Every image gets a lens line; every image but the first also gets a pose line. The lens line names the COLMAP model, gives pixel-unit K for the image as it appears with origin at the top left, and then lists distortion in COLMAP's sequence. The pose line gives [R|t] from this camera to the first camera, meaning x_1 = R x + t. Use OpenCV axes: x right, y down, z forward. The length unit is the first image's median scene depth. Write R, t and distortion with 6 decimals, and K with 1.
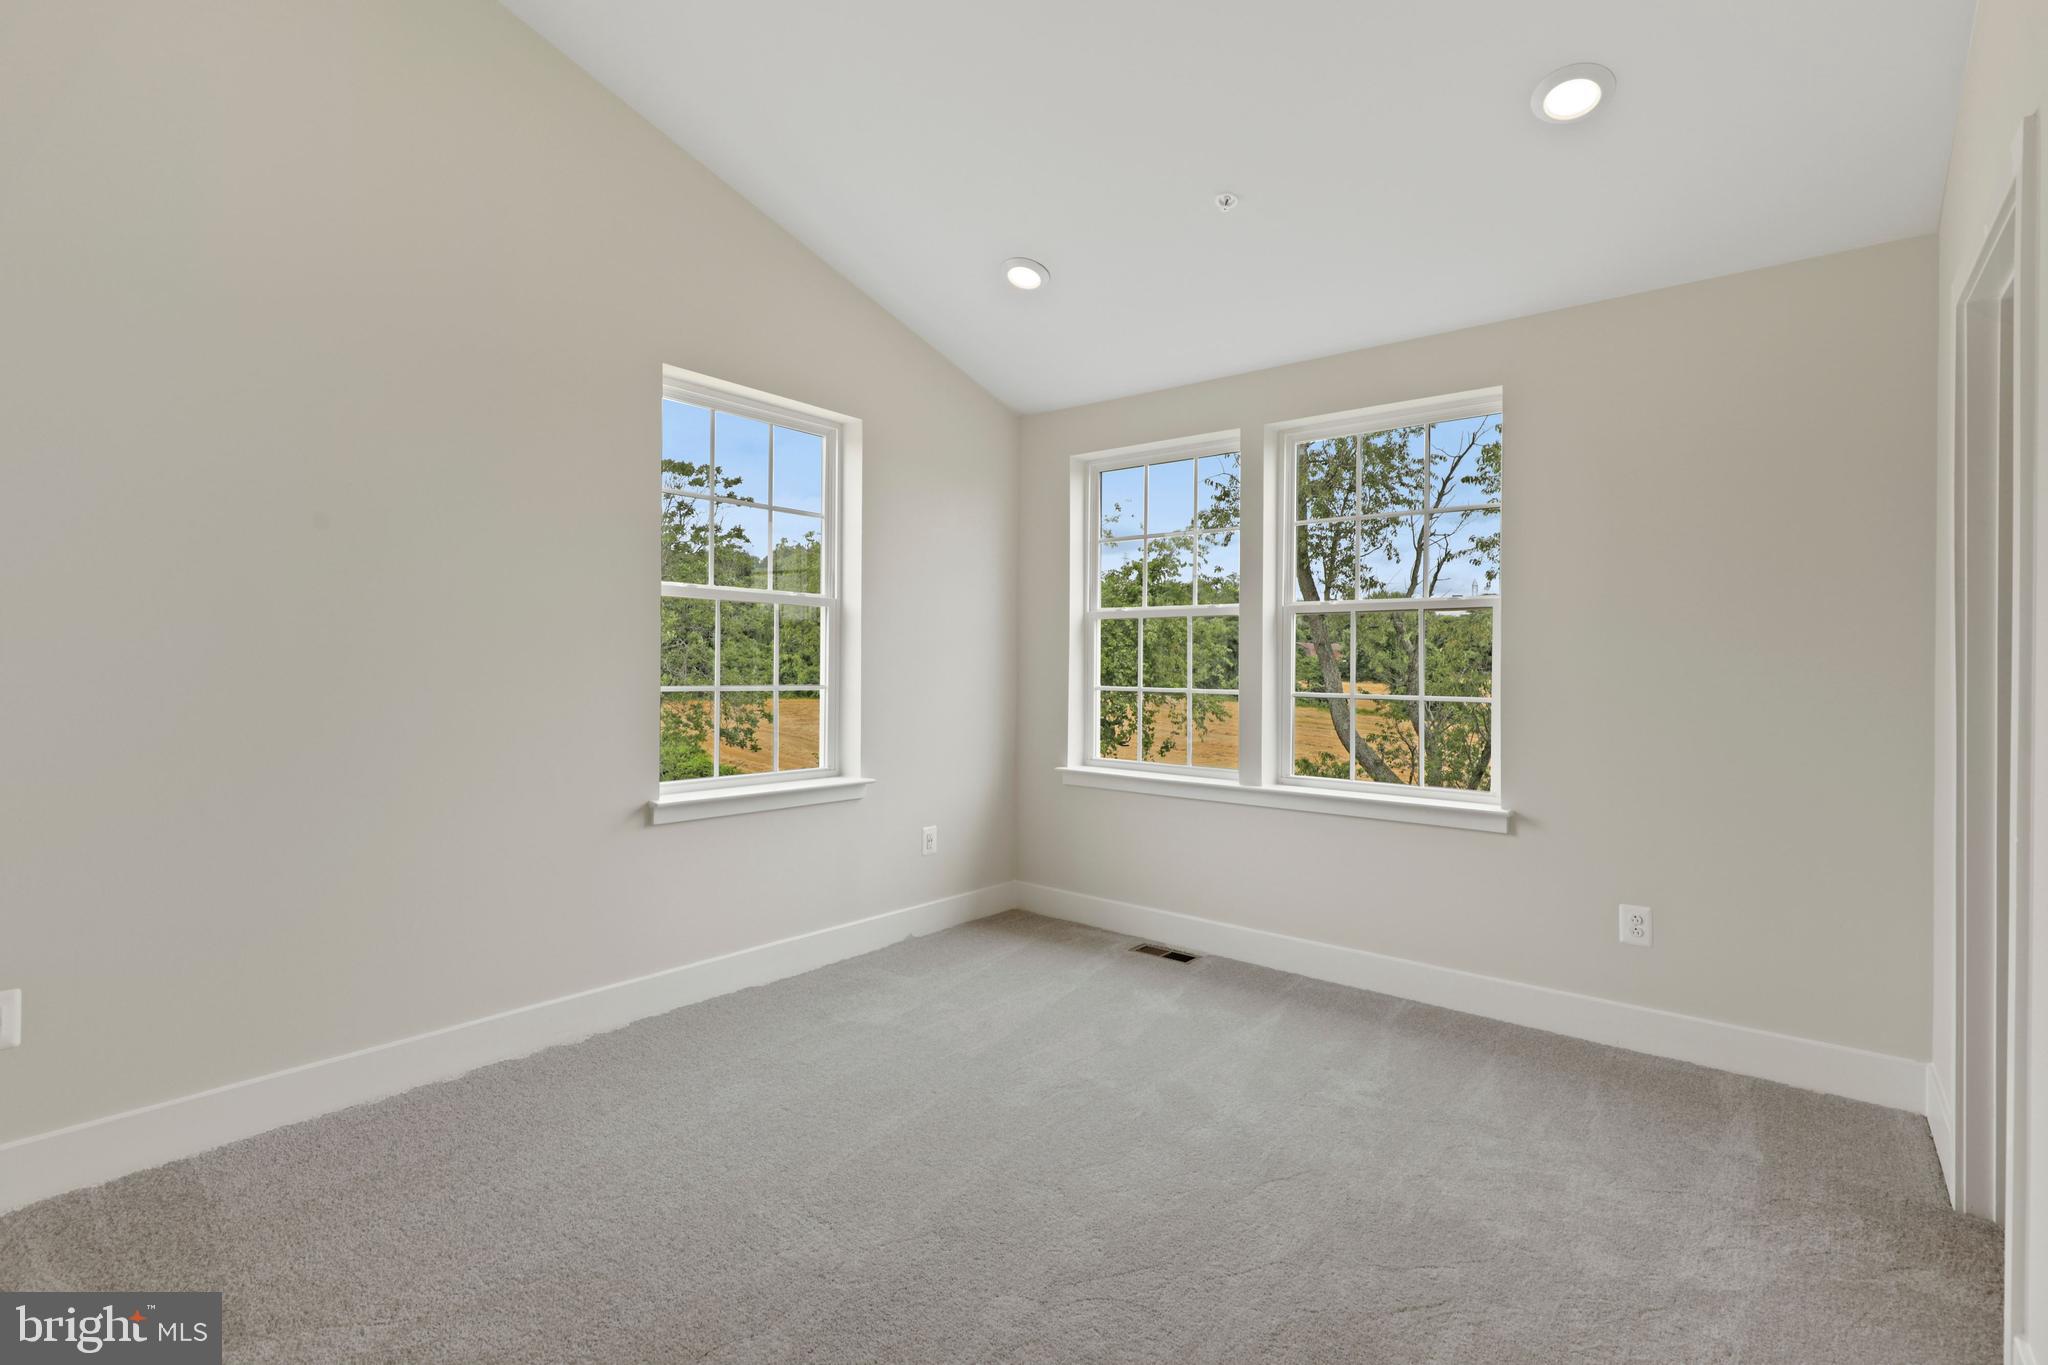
lens RADIAL K [[924.4, 0, 1014.3], [0, 924.4, 681.0], [0, 0, 1]] dist [0.015323, -0.000465]
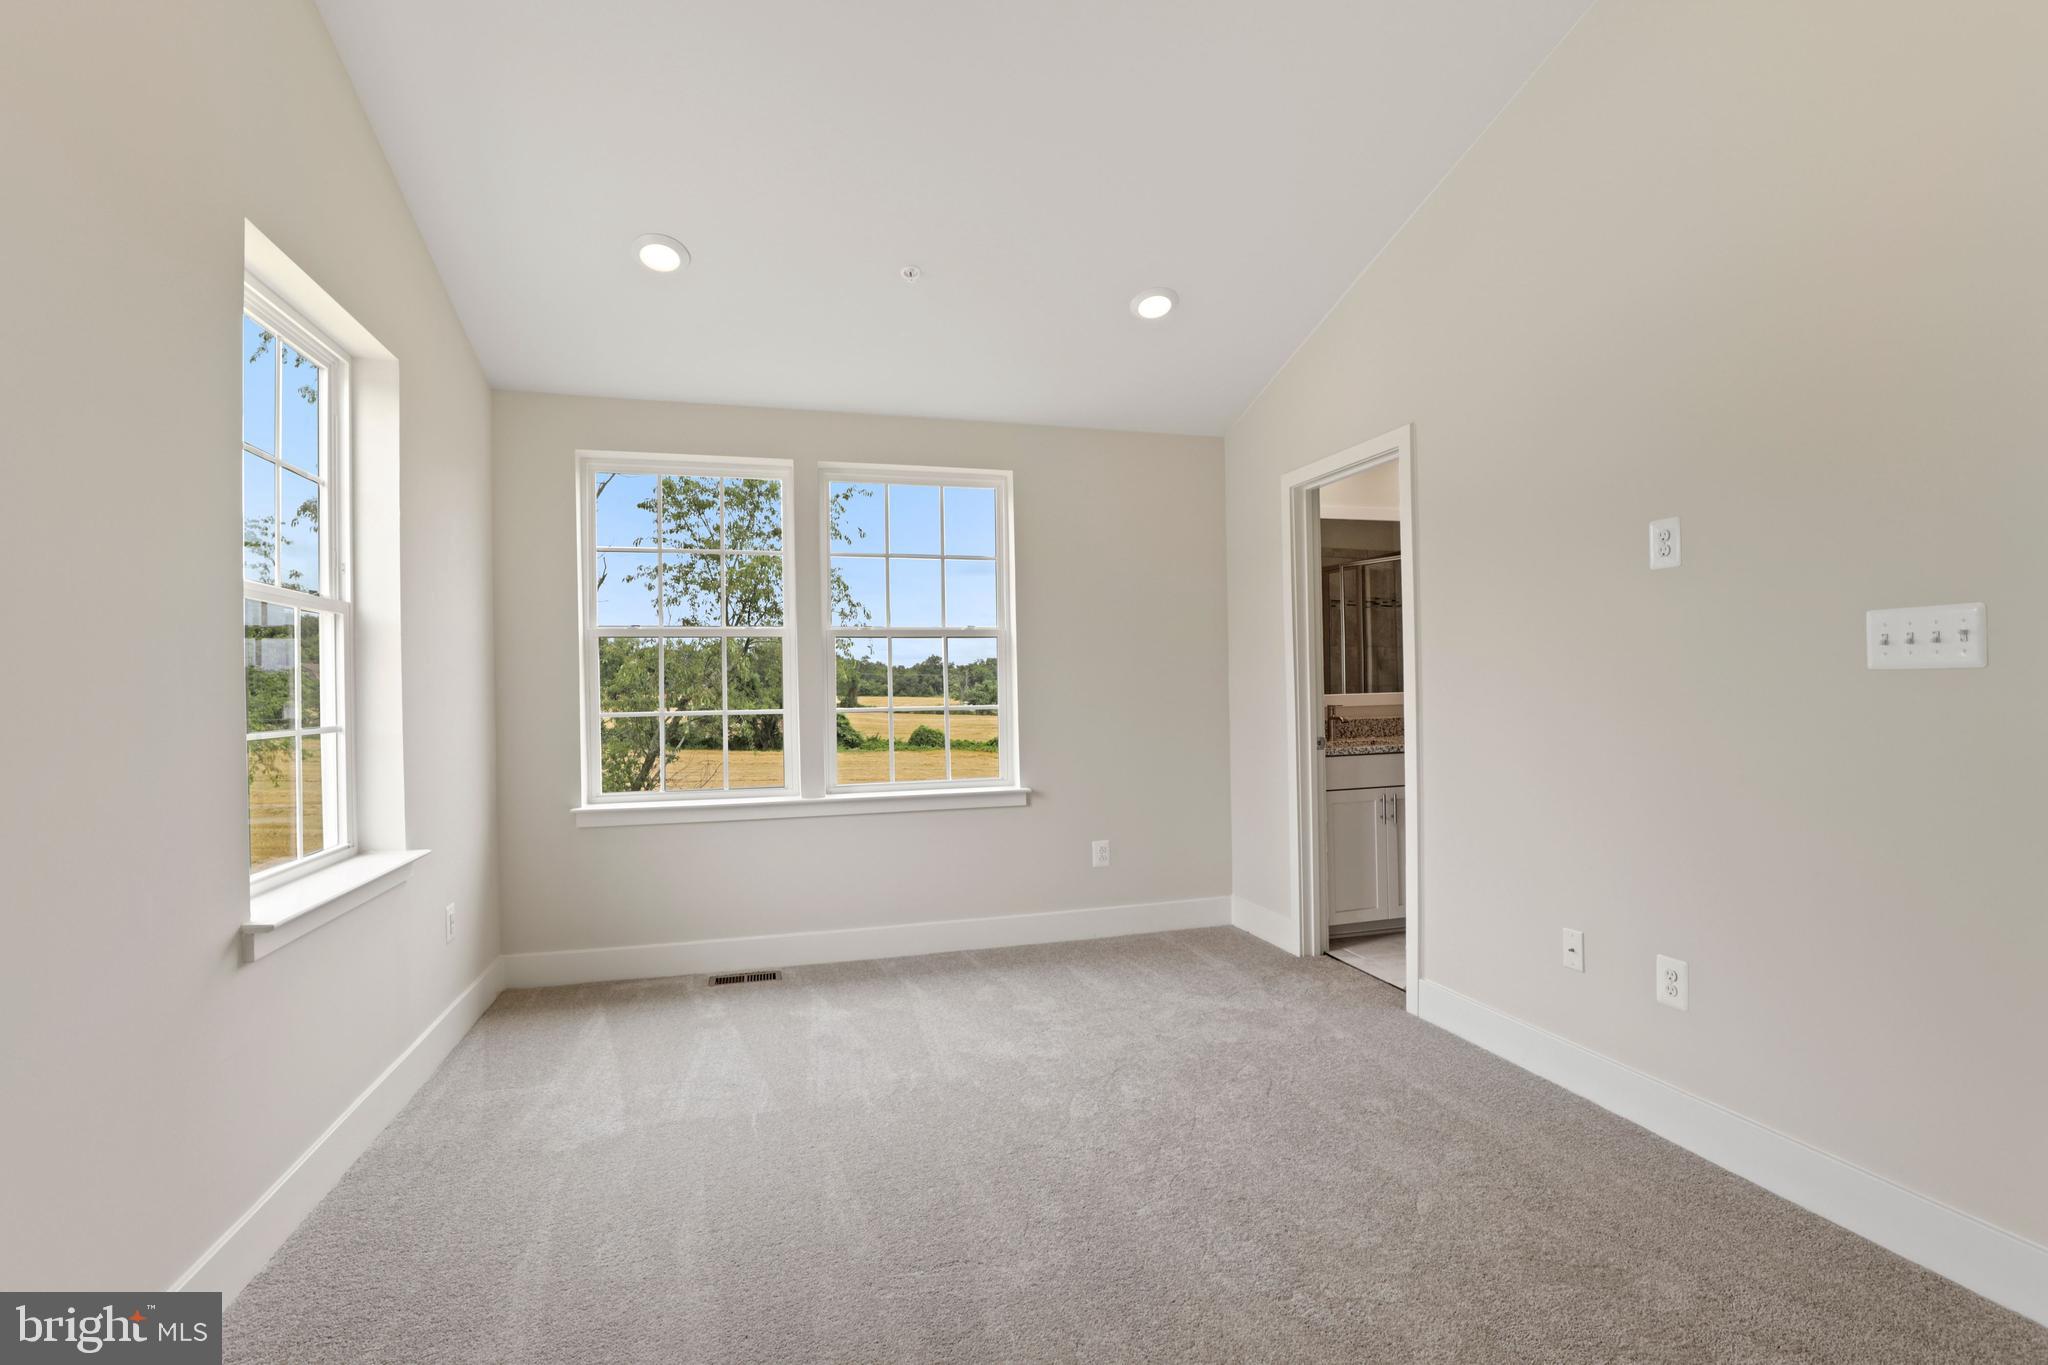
lens RADIAL K [[924.4, 0, 1016.8], [0, 924.4, 693.0], [0, 0, 1]] dist [0.015323, -0.000465]
pose [[0.590927, -0.025989, 0.806306, -0.558027], [0.033509, 0.999409, 0.007655, -0.009914], [-0.806029, 0.022495, 0.591448, 0.212922]]
